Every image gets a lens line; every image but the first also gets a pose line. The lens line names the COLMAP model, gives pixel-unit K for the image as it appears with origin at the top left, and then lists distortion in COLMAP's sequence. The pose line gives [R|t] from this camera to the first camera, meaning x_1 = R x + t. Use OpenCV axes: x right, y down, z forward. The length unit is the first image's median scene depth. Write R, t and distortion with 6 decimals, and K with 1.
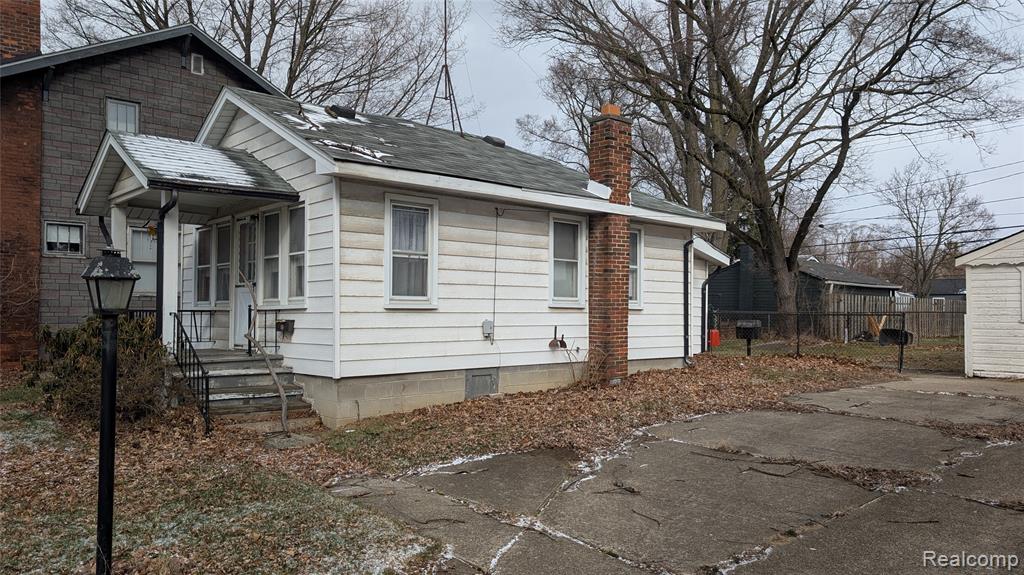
lens RADIAL K [[732.9, 0, 512.0], [0, 732.9, 287.5], [0, 0, 1]] dist [-0.000294, -0.000268]
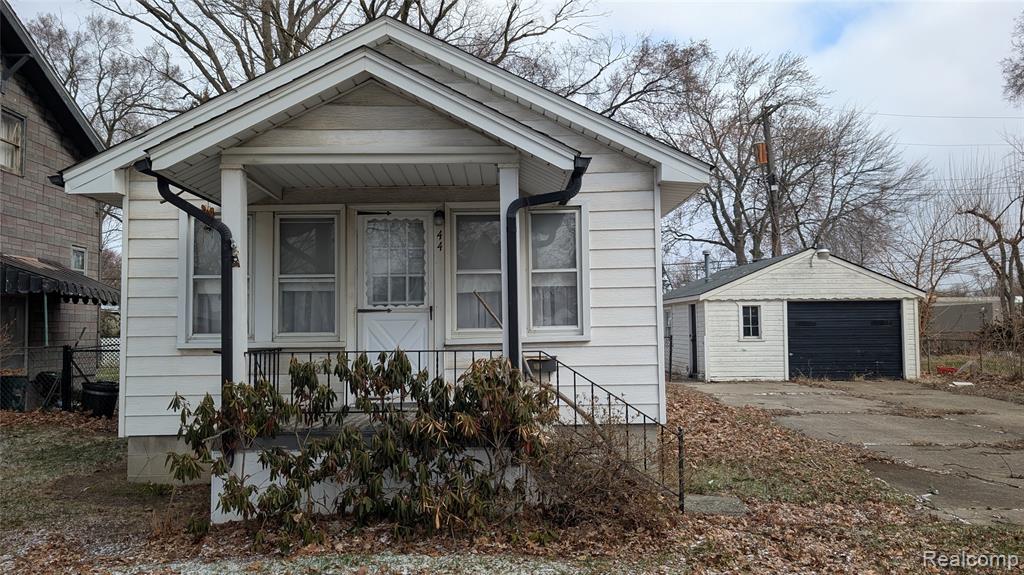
lens RADIAL K [[732.9, 0, 512.0], [0, 732.9, 287.5], [0, 0, 1]] dist [-0.000294, -0.000268]
pose [[0.665587, 0.033938, 0.745548, -0.640513], [-0.009525, 0.999270, -0.036983, 0.000395], [-0.746259, 0.017514, 0.665425, 0.370017]]
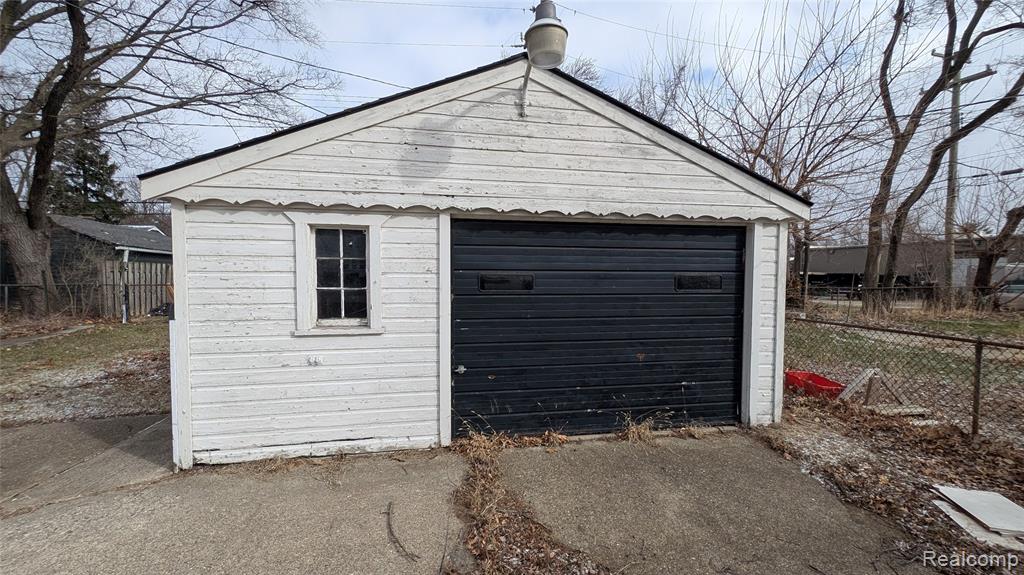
lens RADIAL K [[425.2, 0, 508.8], [0, 425.2, 292.4], [0, 0, 1]] dist [-0.000331, -0.000126]
pose [[0.526865, -0.039964, 0.849009, 0.524524], [-0.027403, 0.997576, 0.063963, 0.000204], [-0.849507, -0.056966, 0.524493, 0.727012]]
